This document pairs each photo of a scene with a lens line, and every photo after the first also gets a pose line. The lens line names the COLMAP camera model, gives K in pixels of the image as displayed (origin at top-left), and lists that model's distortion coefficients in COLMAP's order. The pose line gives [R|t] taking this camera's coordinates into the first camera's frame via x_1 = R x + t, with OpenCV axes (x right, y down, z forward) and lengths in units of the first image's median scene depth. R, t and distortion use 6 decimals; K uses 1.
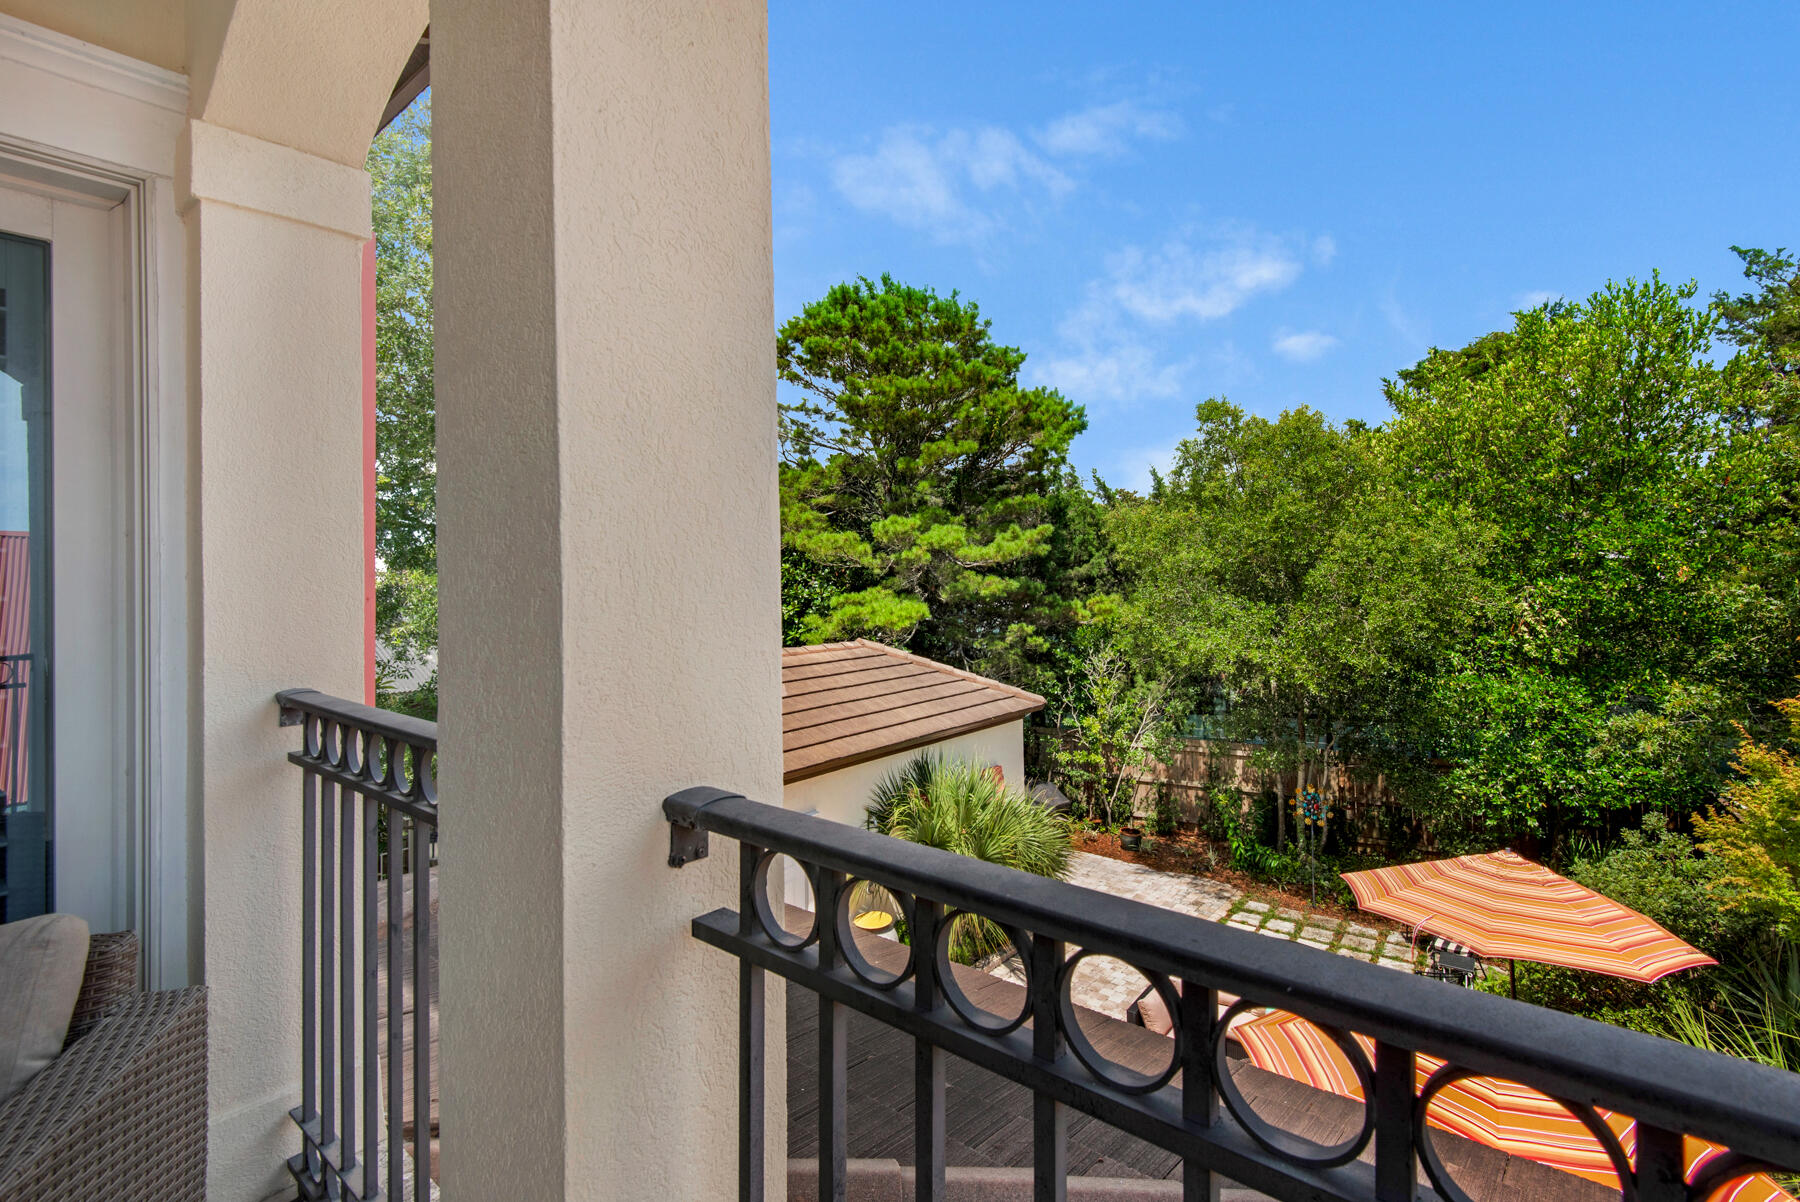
lens RADIAL K [[833.3, 0, 918.1], [0, 833.3, 560.9], [0, 0, 1]] dist [0.015918, -0.004563]
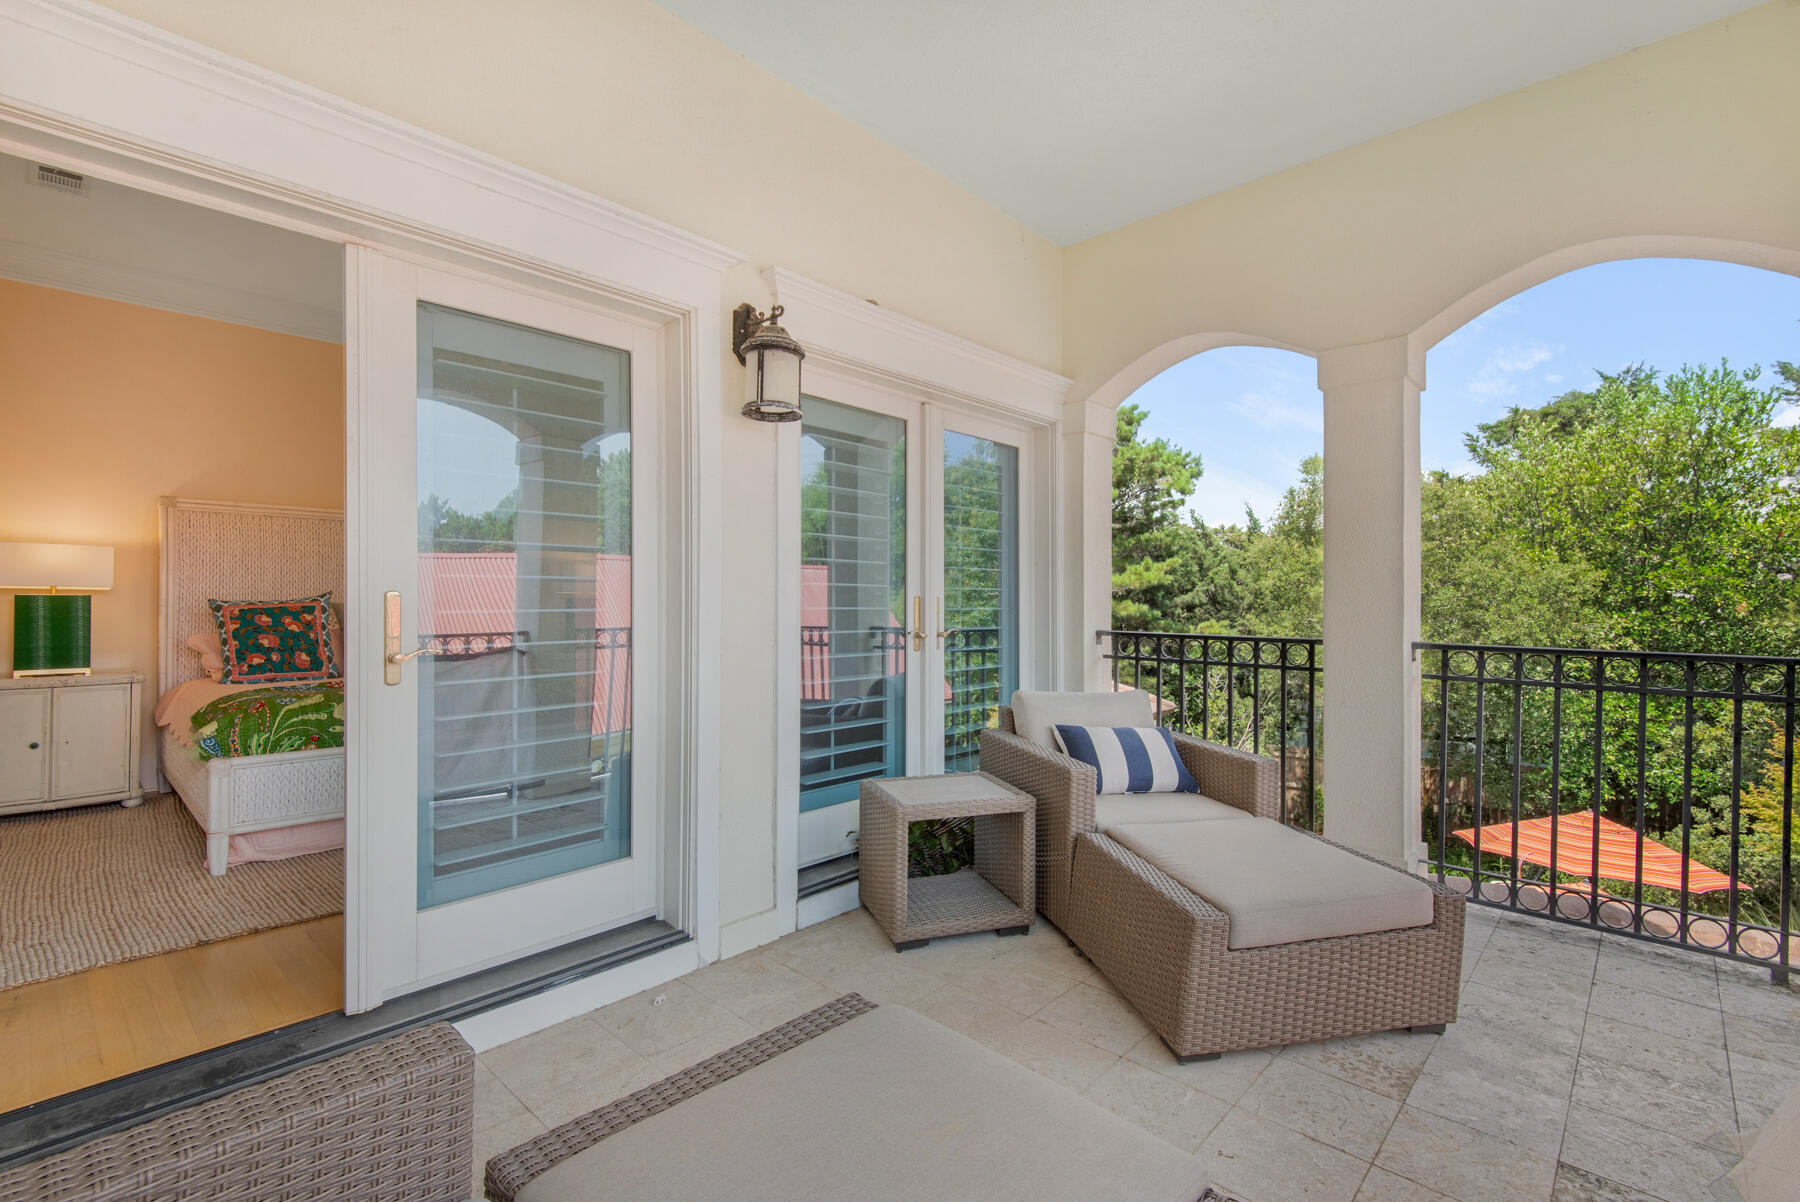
lens RADIAL K [[833.3, 0, 899.4], [0, 833.3, 597.5], [0, 0, 1]] dist [0.015918, -0.004563]
pose [[0.998702, 0.019150, -0.047190, -0.218553], [-0.018563, 0.999745, 0.012845, 0.003657], [0.047424, -0.011952, 0.998803, -0.240856]]
